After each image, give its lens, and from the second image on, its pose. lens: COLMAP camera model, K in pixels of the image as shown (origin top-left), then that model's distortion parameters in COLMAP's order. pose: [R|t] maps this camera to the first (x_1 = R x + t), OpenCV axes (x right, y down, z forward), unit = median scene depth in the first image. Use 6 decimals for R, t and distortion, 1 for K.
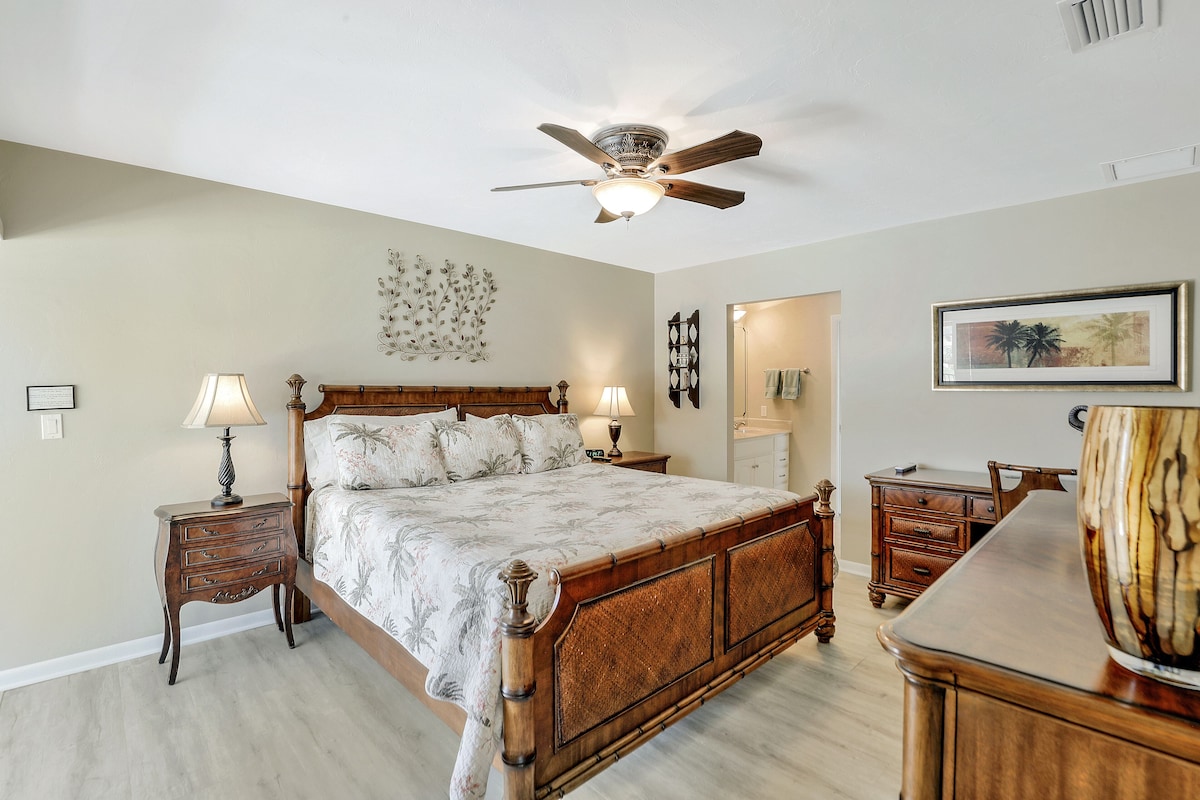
lens RADIAL K [[552.4, 0, 602.9], [0, 552.4, 397.0], [0, 0, 1]] dist [-0.001572, -0.000055]
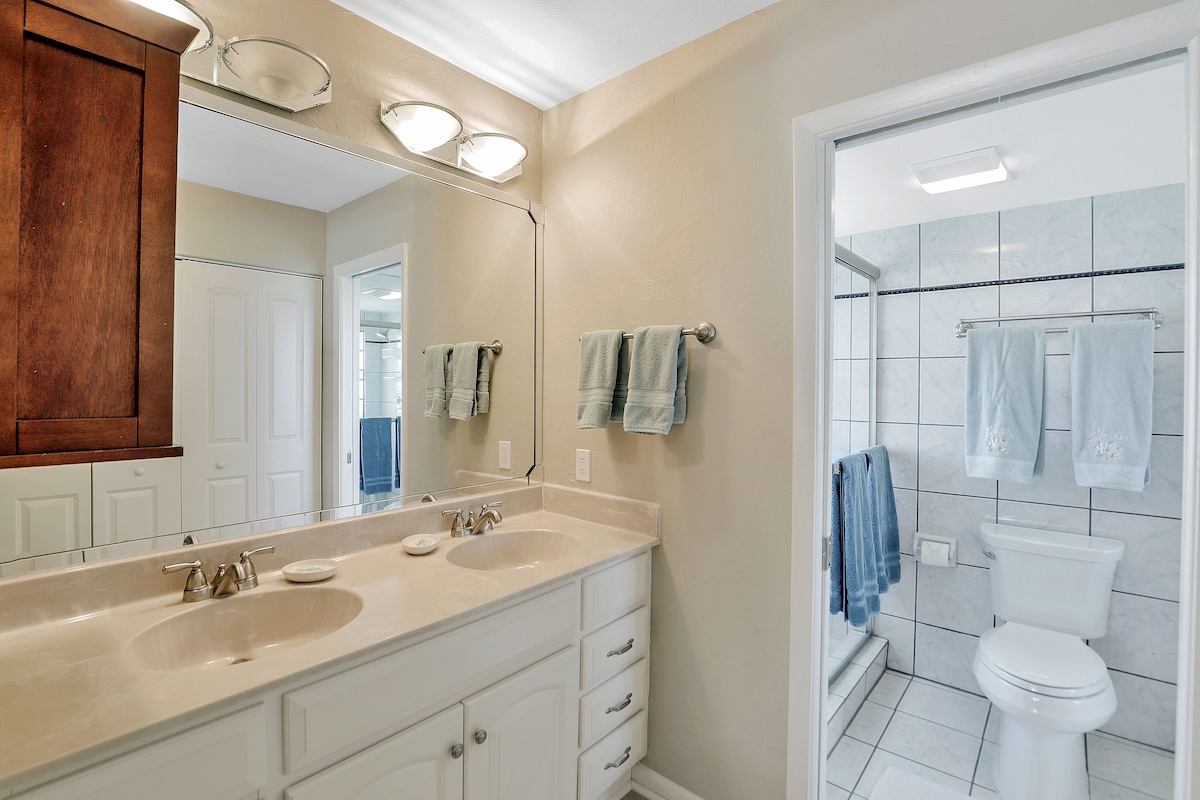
lens RADIAL K [[552.4, 0, 597.6], [0, 552.4, 394.0], [0, 0, 1]] dist [-0.001572, -0.000055]
pose [[0.996891, 0.002921, 0.078733, 0.286029], [-0.002966, 0.999995, 0.000453, -0.016027], [-0.078731, -0.000685, 0.996896, 0.709215]]
